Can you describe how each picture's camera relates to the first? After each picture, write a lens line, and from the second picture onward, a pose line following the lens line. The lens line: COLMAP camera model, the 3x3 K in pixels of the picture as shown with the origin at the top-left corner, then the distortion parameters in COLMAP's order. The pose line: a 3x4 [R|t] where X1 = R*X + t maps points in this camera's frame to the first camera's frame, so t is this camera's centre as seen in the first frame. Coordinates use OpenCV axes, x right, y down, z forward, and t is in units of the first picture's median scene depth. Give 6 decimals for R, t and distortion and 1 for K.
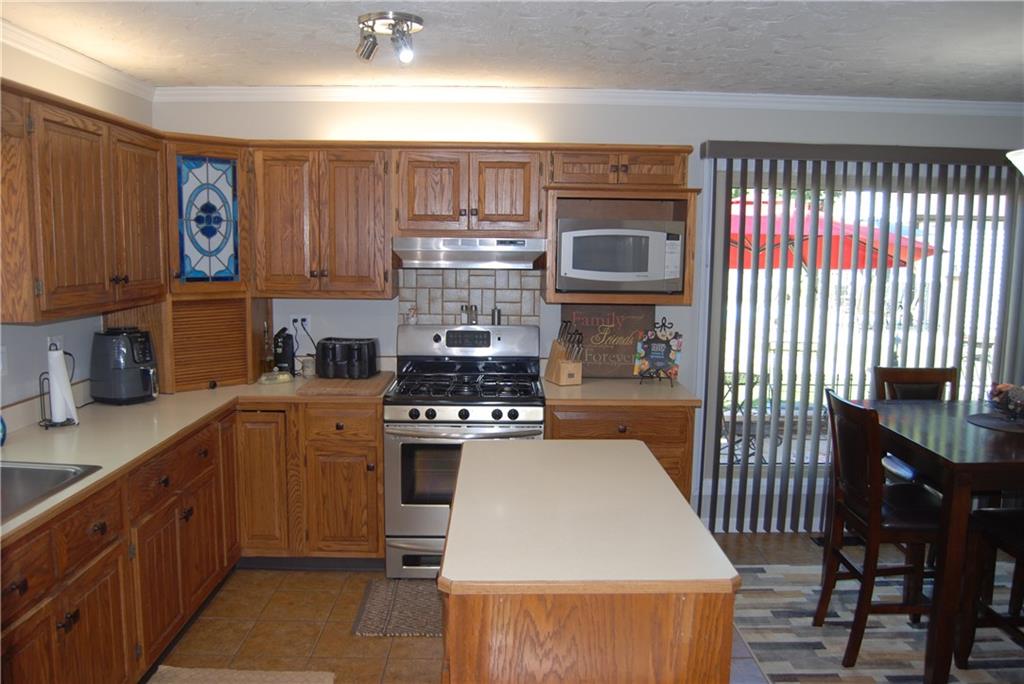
lens RADIAL K [[809.4, 0, 512.8], [0, 809.4, 342.3], [0, 0, 1]] dist [-0.086700, 0.026114]
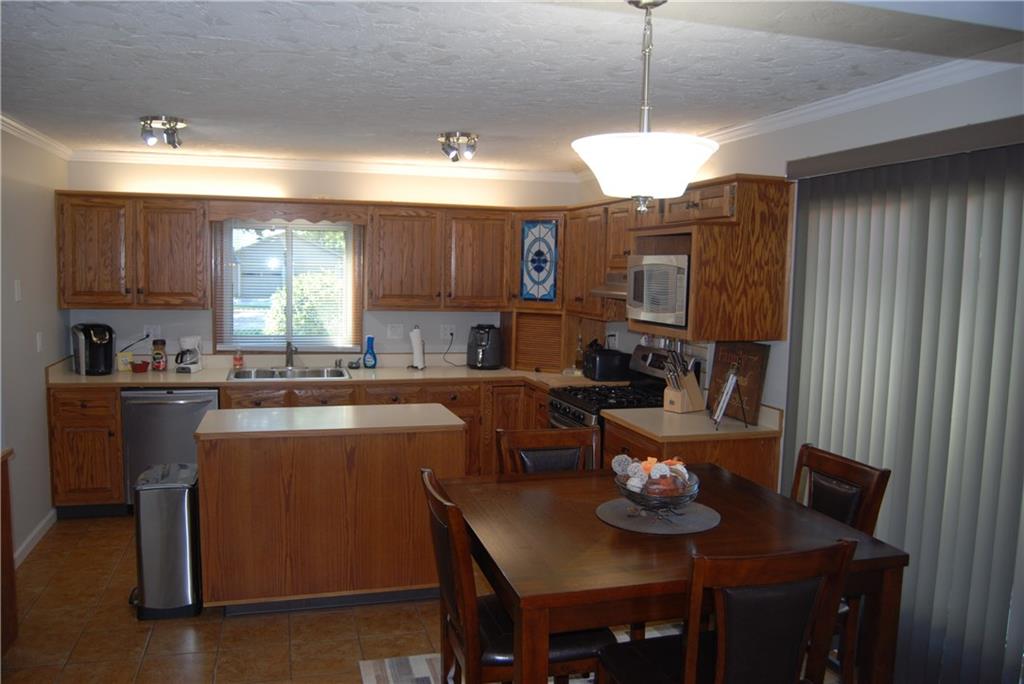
lens RADIAL K [[809.4, 0, 513.5], [0, 809.4, 342.9], [0, 0, 1]] dist [-0.086700, 0.026114]
pose [[0.261819, 0.078843, -0.961891, 1.108693], [-0.133379, 0.990050, 0.044846, -0.060532], [0.955856, 0.116555, 0.269730, 0.549734]]
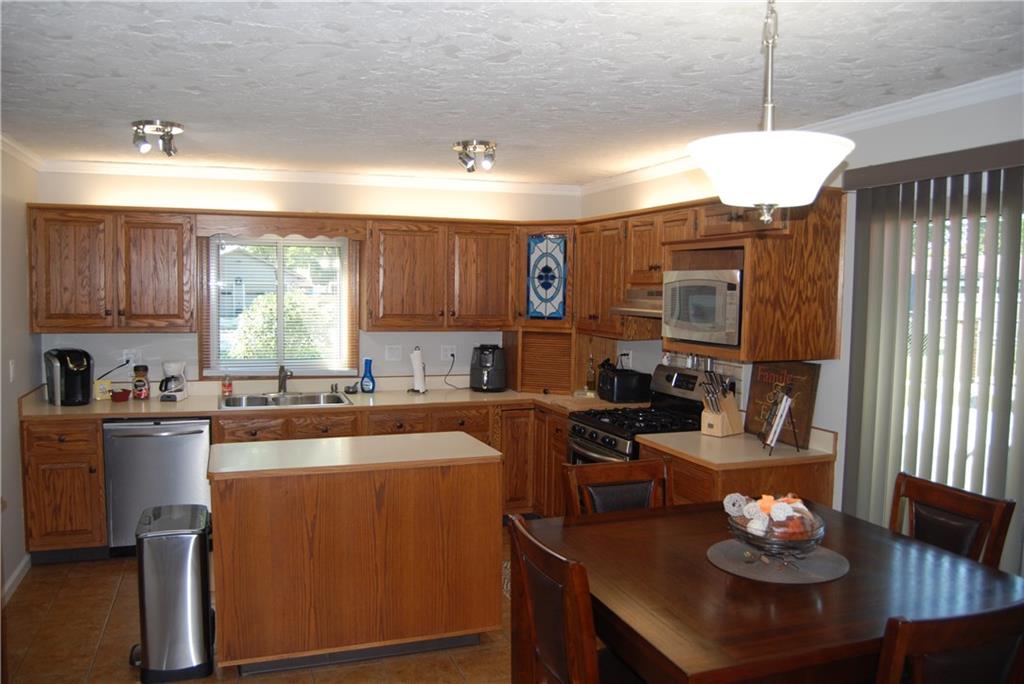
lens RADIAL K [[809.4, 0, 513.6], [0, 809.4, 344.5], [0, 0, 1]] dist [-0.086700, 0.026114]
pose [[0.322542, 0.057492, -0.944808, 1.002458], [-0.122181, 0.992332, 0.018674, -0.051558], [0.938637, 0.109415, 0.327093, 0.469967]]
